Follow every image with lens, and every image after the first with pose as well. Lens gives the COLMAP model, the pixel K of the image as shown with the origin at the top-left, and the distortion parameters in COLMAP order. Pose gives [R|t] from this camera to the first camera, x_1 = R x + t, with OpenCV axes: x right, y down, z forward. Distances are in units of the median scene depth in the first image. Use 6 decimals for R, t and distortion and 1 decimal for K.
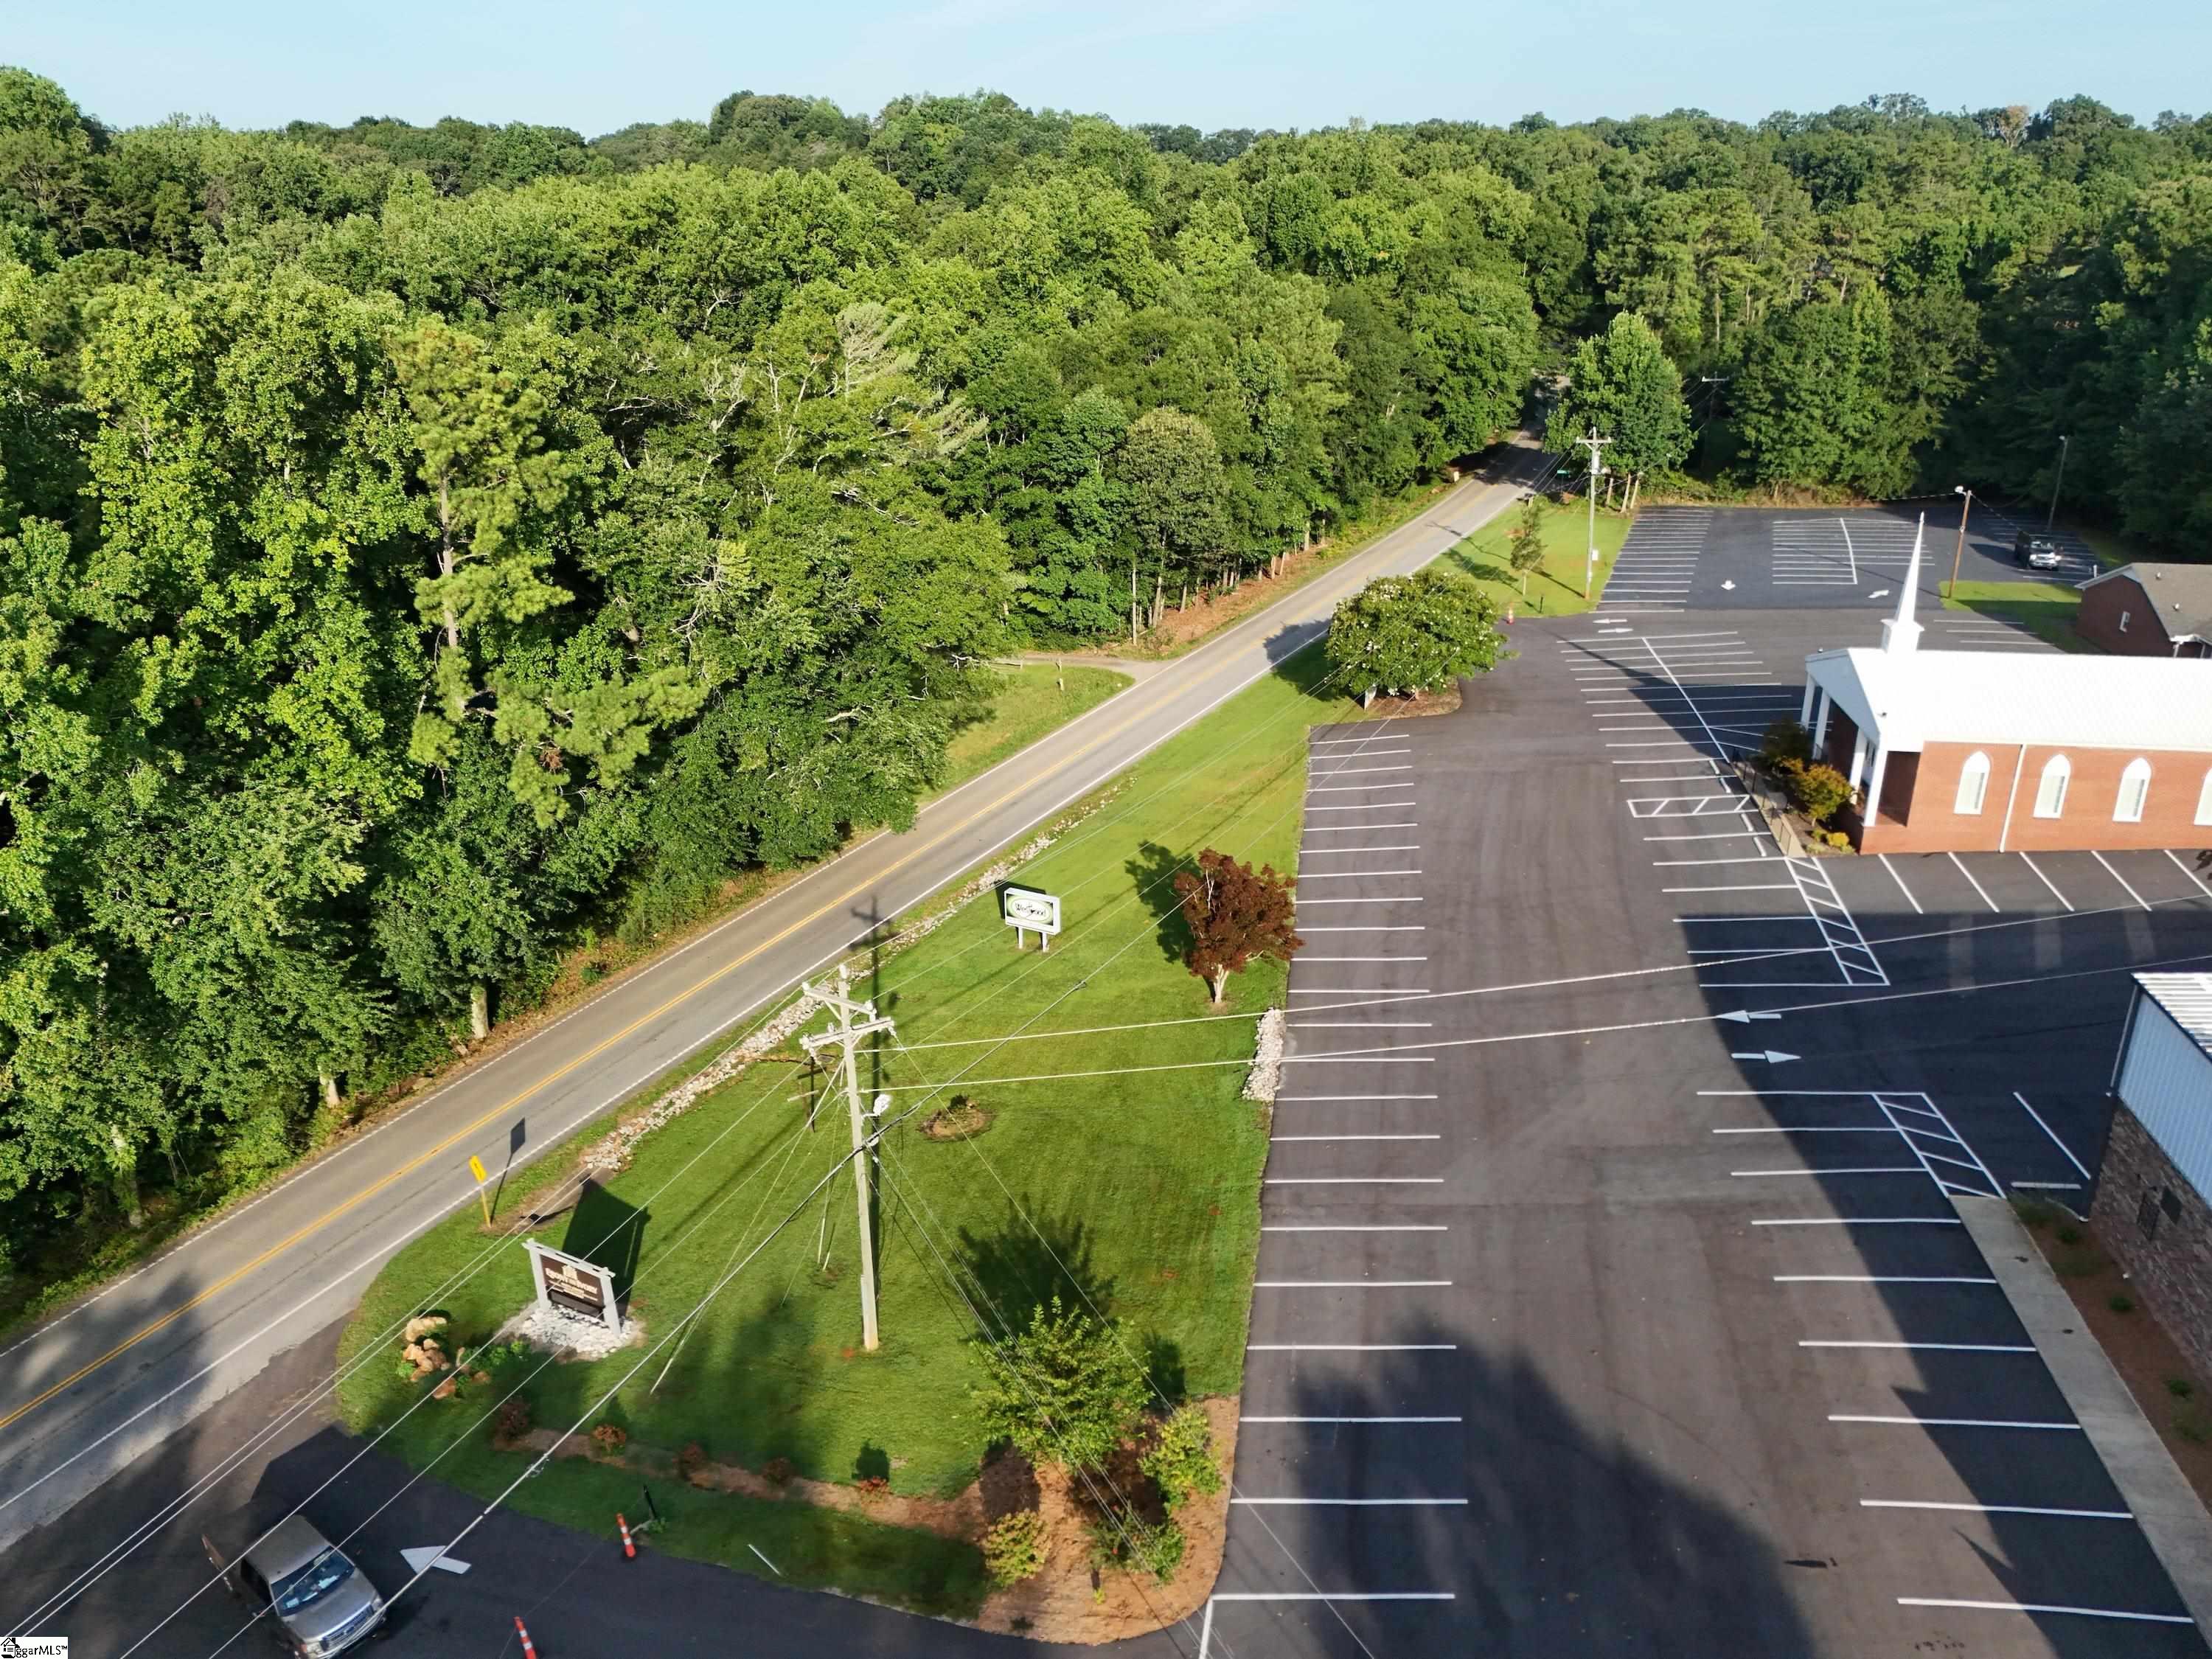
lens RADIAL K [[1631.2, 0, 1106.0], [0, 1631.2, 829.5], [0, 0, 1]] dist [0.088643, -0.078839]
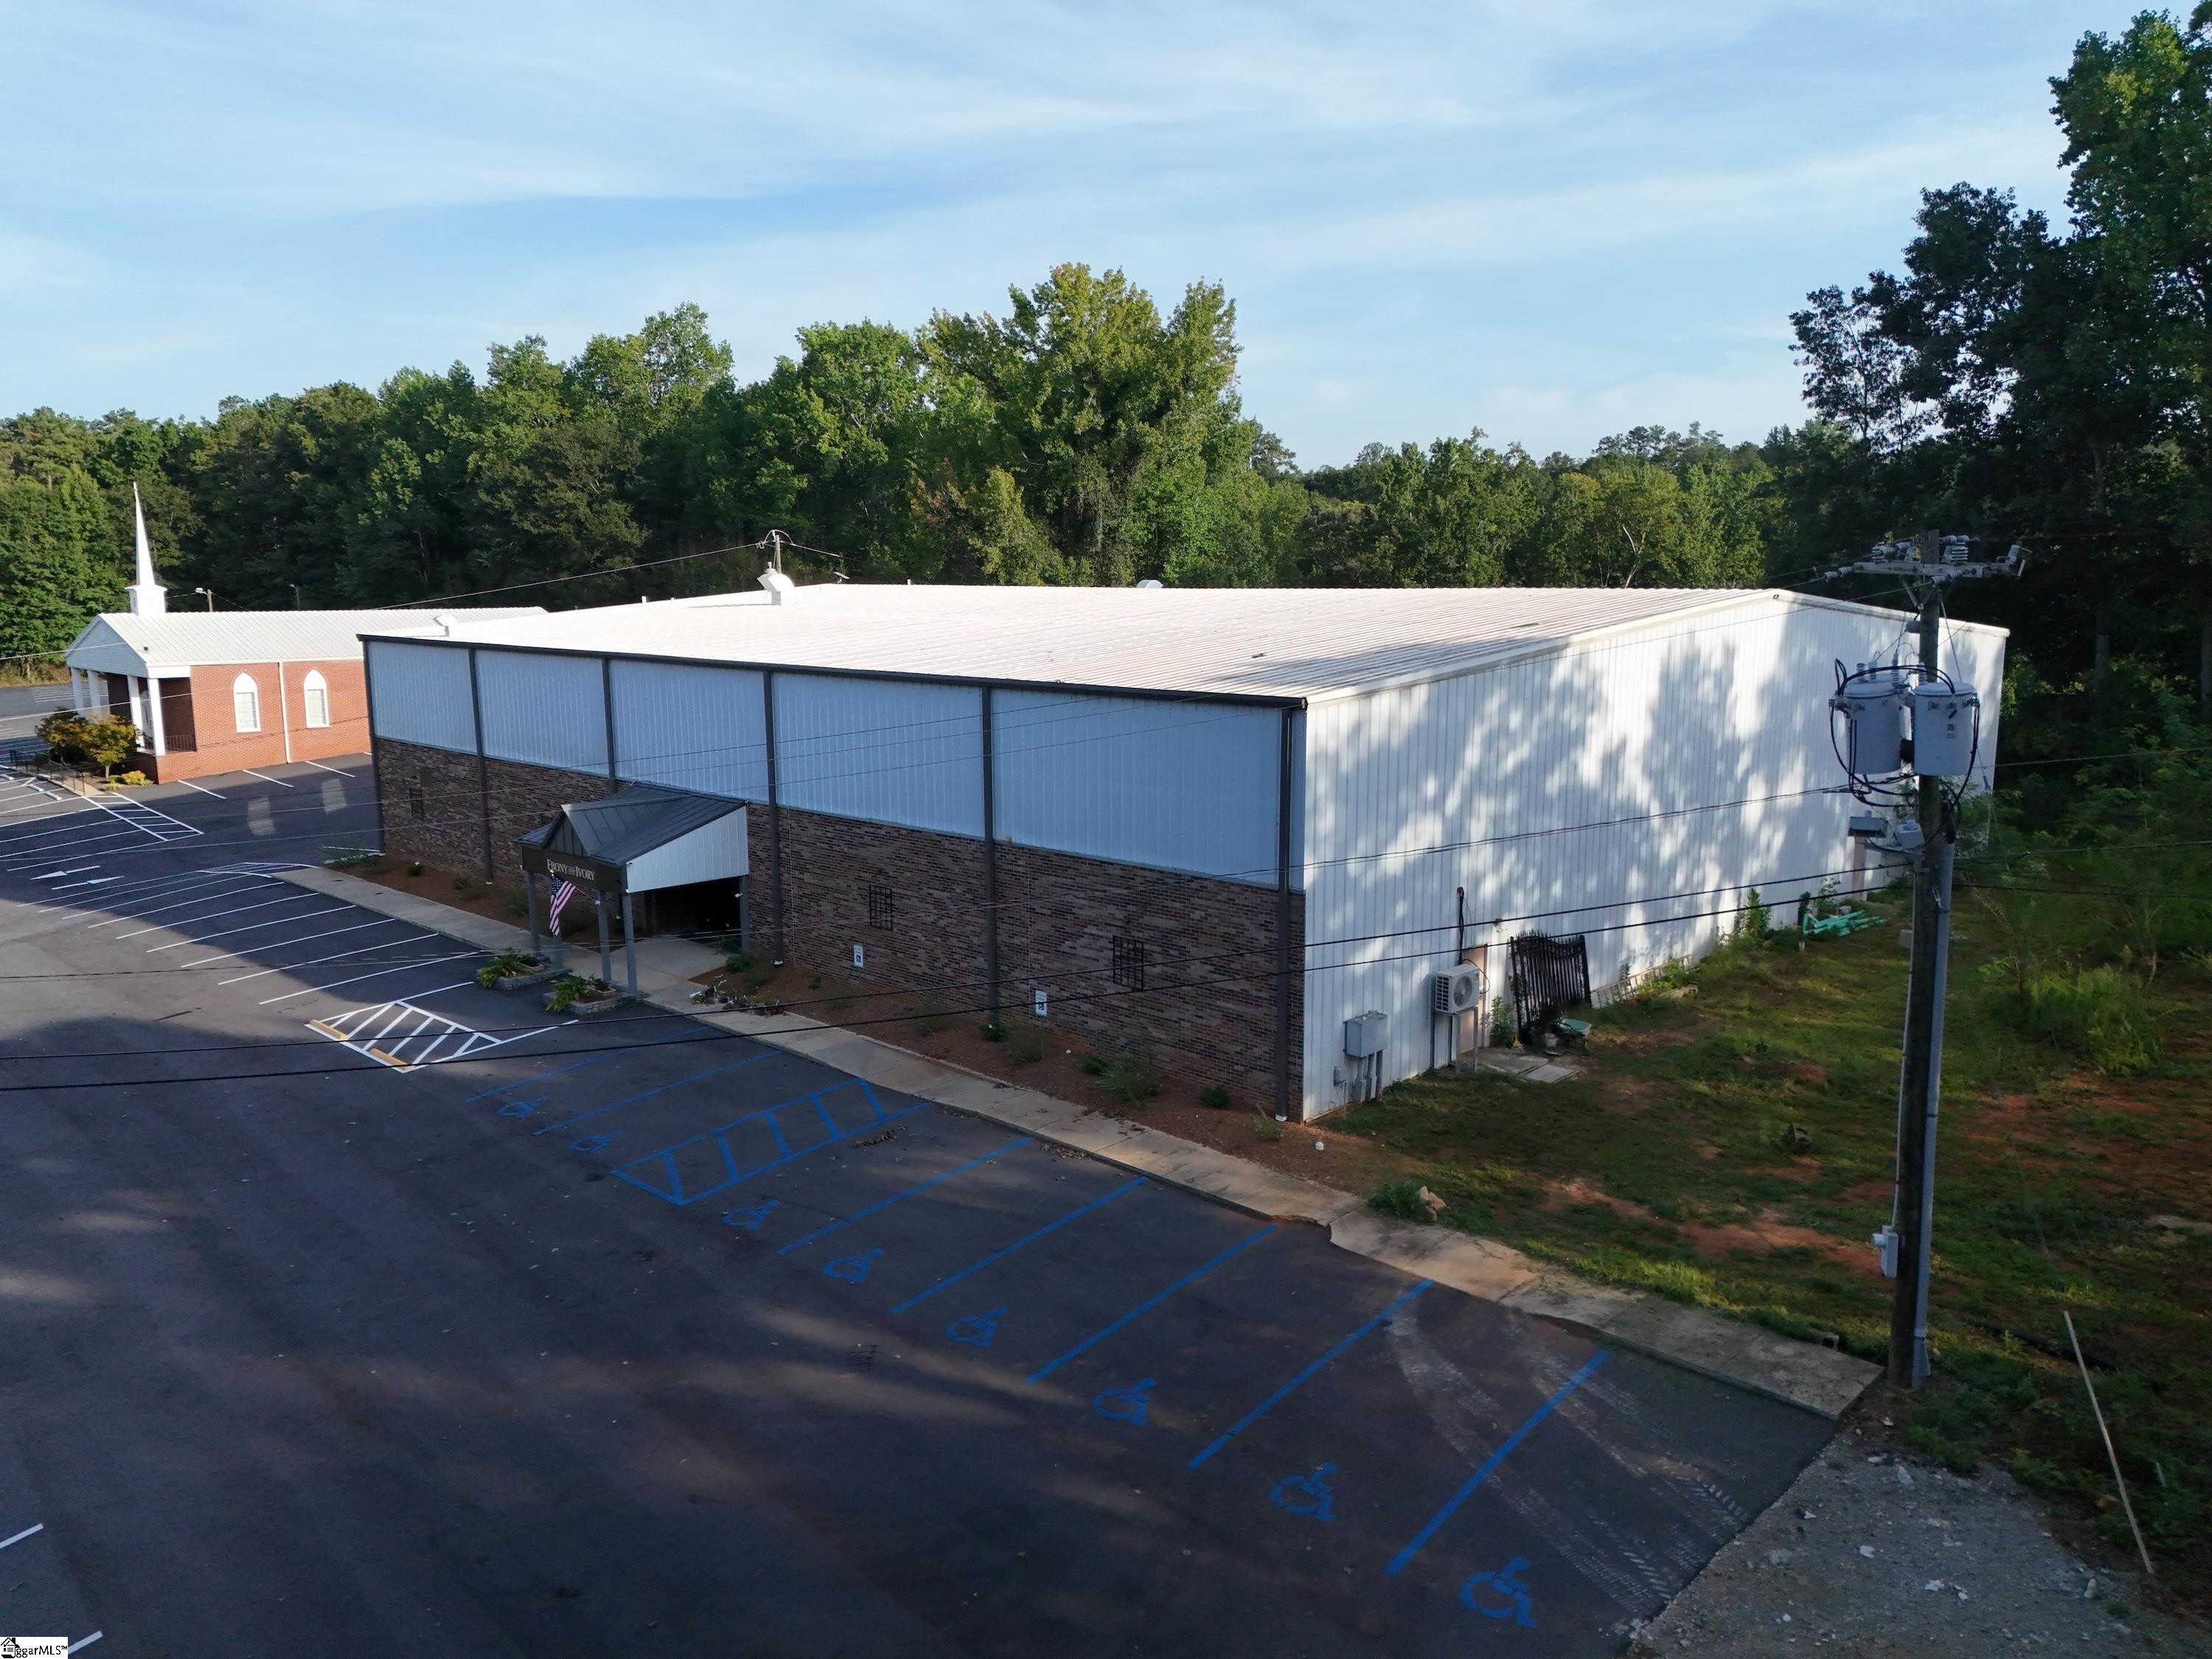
lens RADIAL K [[1631.2, 0, 1106.0], [0, 1631.2, 829.5], [0, 0, 1]] dist [0.088643, -0.078839]
pose [[0.587494, -0.130369, 0.798658, -0.017276], [0.296273, 0.953065, -0.062365, 0.137994], [-0.753042, 0.273260, 0.598545, -0.033621]]
